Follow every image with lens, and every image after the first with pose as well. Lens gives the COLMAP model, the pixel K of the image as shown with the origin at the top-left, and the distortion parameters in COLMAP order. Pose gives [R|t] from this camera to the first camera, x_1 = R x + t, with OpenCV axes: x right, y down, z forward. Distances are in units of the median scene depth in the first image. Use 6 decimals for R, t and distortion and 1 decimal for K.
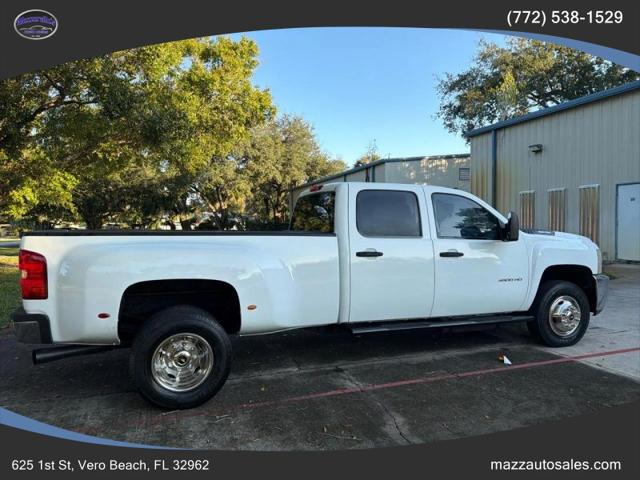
lens RADIAL K [[448.8, 0, 321.8], [0, 448.8, 238.2], [0, 0, 1]] dist [0.058637, -0.086256]
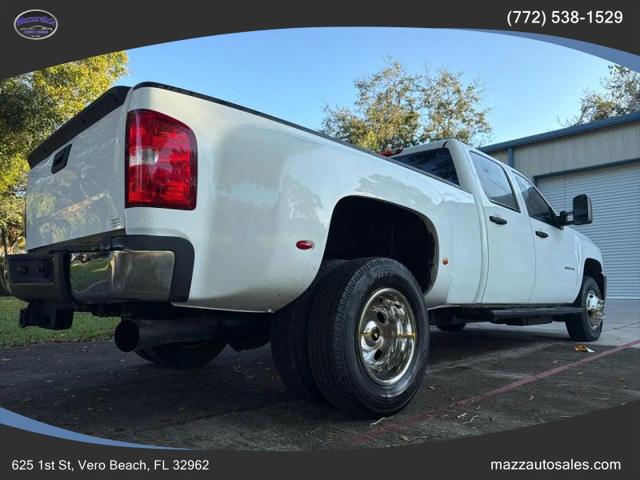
lens RADIAL K [[448.8, 0, 321.8], [0, 448.8, 238.2], [0, 0, 1]] dist [0.058637, -0.086256]
pose [[0.906659, 0.060148, 0.417554, -0.457426], [-0.000667, 0.989987, -0.141157, 0.158119], [-0.421864, 0.127703, 0.897621, 0.326765]]
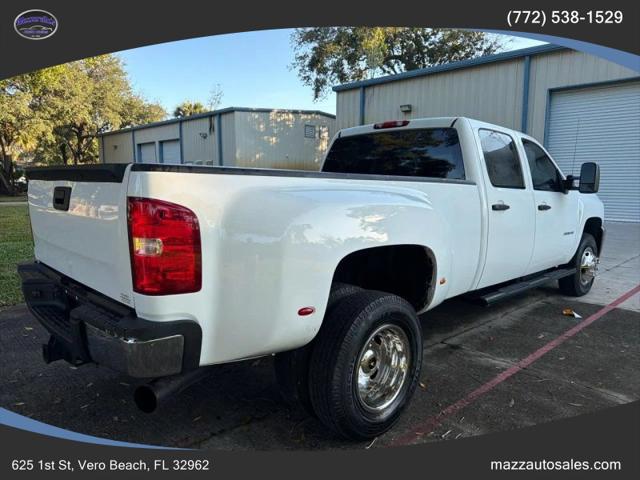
lens RADIAL K [[449.6, 0, 320.0], [0, 449.6, 240.0], [0, 0, 1]] dist [0.065406, -0.094405]
pose [[0.910041, -0.031765, 0.413299, -0.463245], [-0.009167, 0.995273, 0.096679, 0.014904], [-0.414417, -0.091771, 0.905448, 0.314262]]
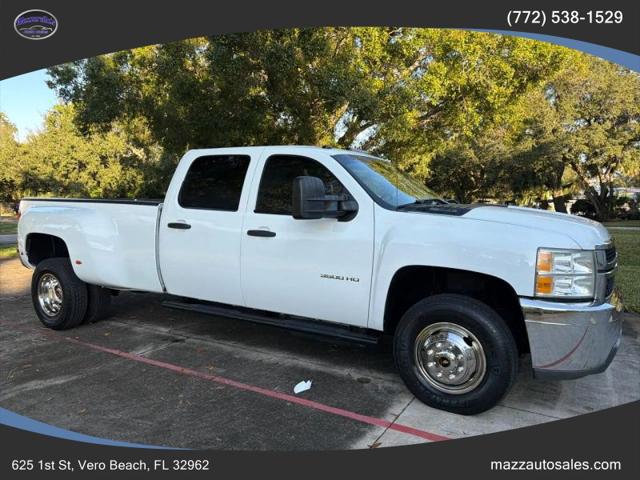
lens RADIAL K [[448.8, 0, 321.8], [0, 448.8, 238.2], [0, 0, 1]] dist [0.058637, -0.086256]
pose [[0.643151, 0.074260, -0.762130, 0.867837], [-0.035471, 0.997107, 0.067222, -0.011062], [0.764918, -0.016200, 0.643924, 0.524402]]
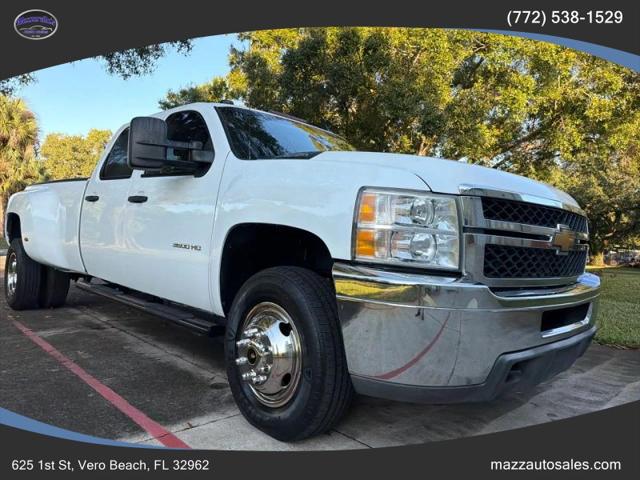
lens RADIAL K [[454.7, 0, 320.0], [0, 454.7, 240.0], [0, 0, 1]] dist [-0.002374, 0.001149]
pose [[0.420393, 0.031137, -0.906808, 0.933210], [-0.082765, 0.996560, -0.004151, 0.070126], [0.903559, 0.076797, 0.421524, 0.876435]]
